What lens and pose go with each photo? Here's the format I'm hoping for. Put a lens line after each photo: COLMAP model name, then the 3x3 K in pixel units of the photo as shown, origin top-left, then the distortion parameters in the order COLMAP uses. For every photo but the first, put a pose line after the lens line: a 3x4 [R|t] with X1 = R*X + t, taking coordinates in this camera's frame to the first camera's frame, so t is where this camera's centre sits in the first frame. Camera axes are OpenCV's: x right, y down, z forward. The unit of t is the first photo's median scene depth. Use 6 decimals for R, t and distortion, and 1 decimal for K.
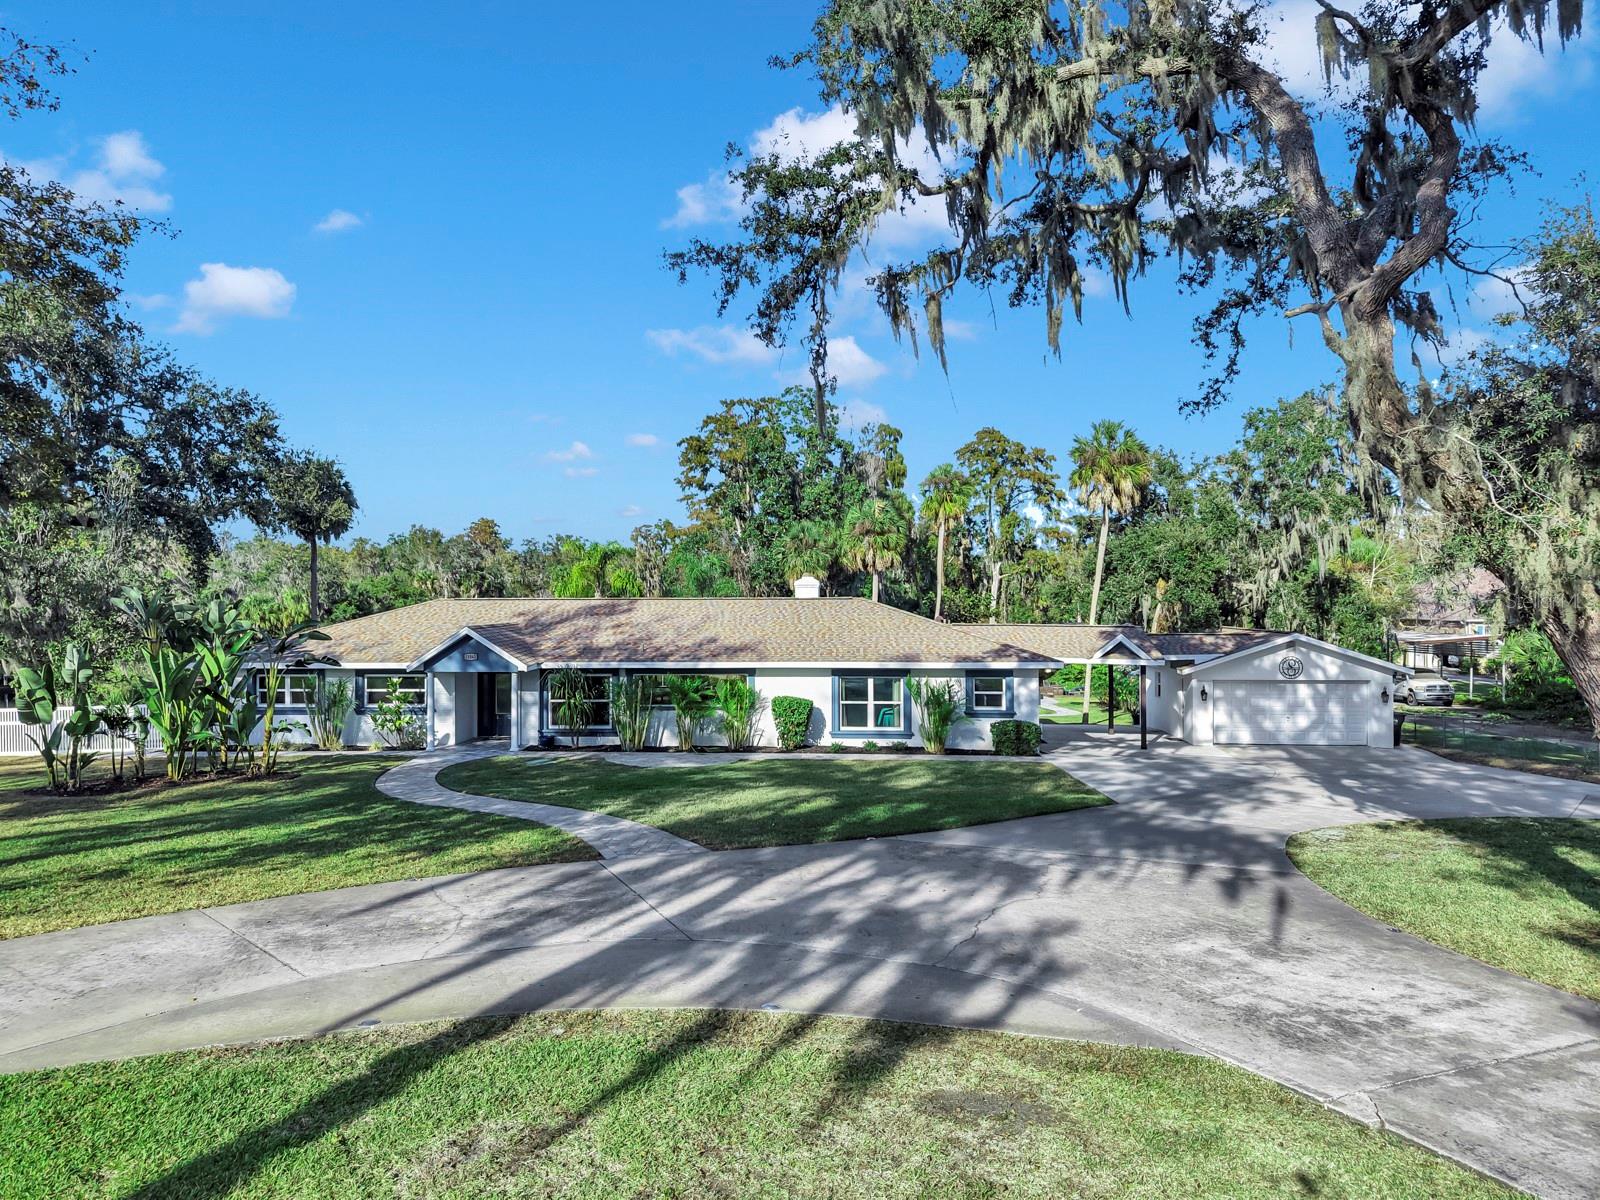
lens RADIAL K [[1061.8, 0, 797.0], [0, 1061.8, 611.9], [0, 0, 1]] dist [0.017414, -0.026007]
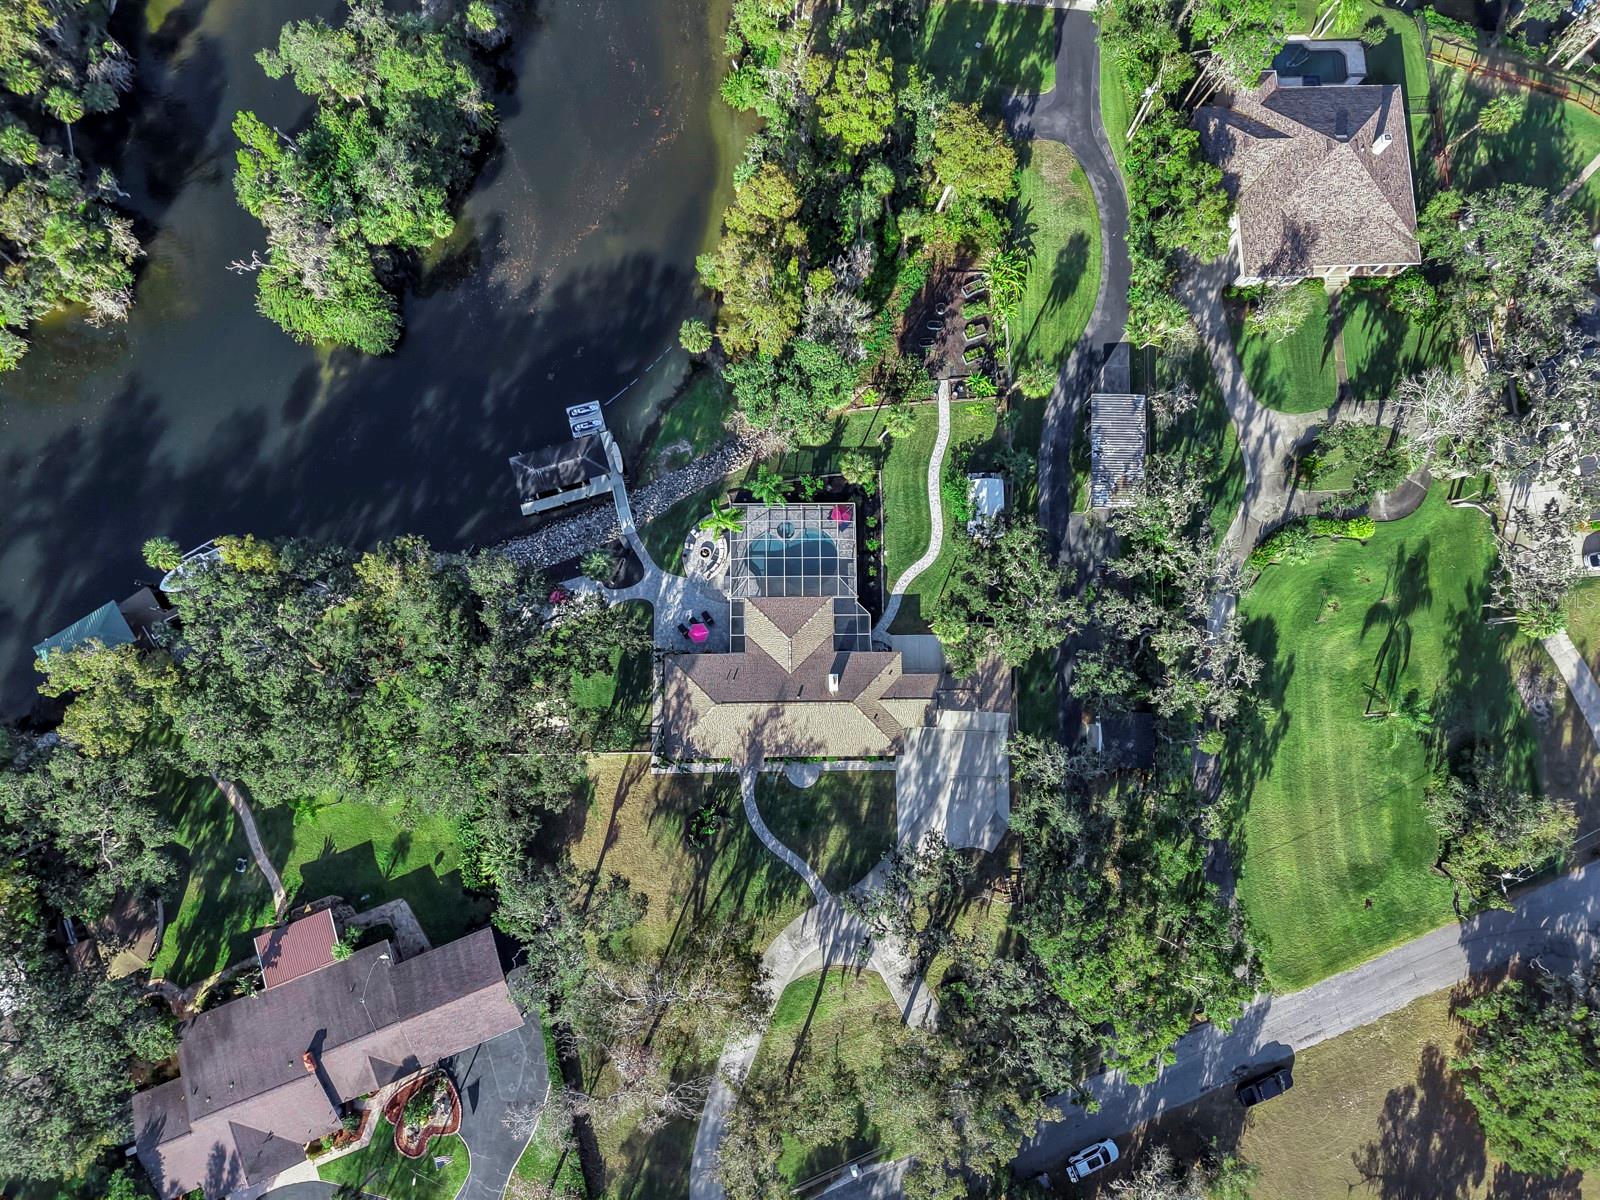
lens RADIAL K [[1061.8, 0, 801.2], [0, 1061.8, 583.1], [0, 0, 1]] dist [0.017414, -0.026007]
pose [[0.996936, -0.064601, 0.044095, -0.229667], [-0.033304, 0.159493, 0.986637, -3.451392], [-0.070771, -0.985083, 0.156853, 0.946965]]
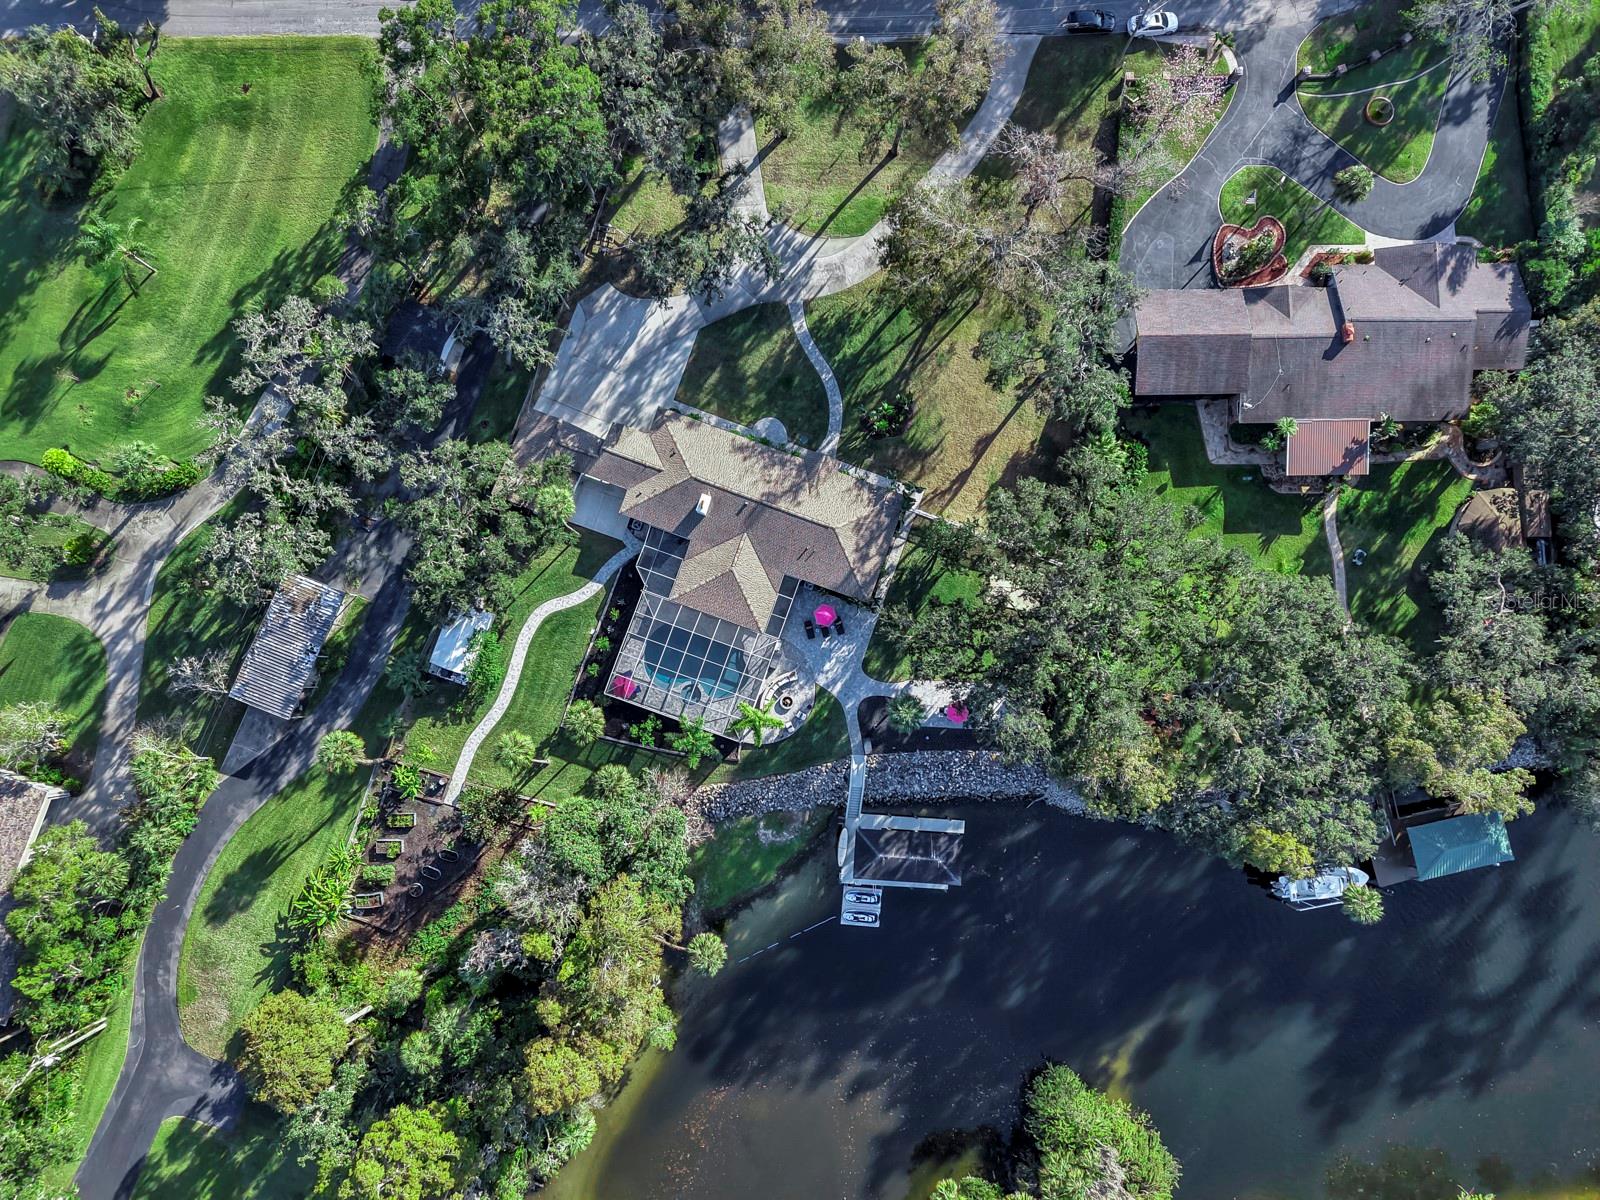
lens RADIAL K [[1061.8, 0, 789.9], [0, 1061.8, 605.7], [0, 0, 1]] dist [0.017414, -0.026007]
pose [[-0.957929, -0.287004, -0.001183, -0.315350], [-0.015579, 0.047883, 0.998731, -3.066378], [-0.286584, 0.956732, -0.050339, 1.521871]]
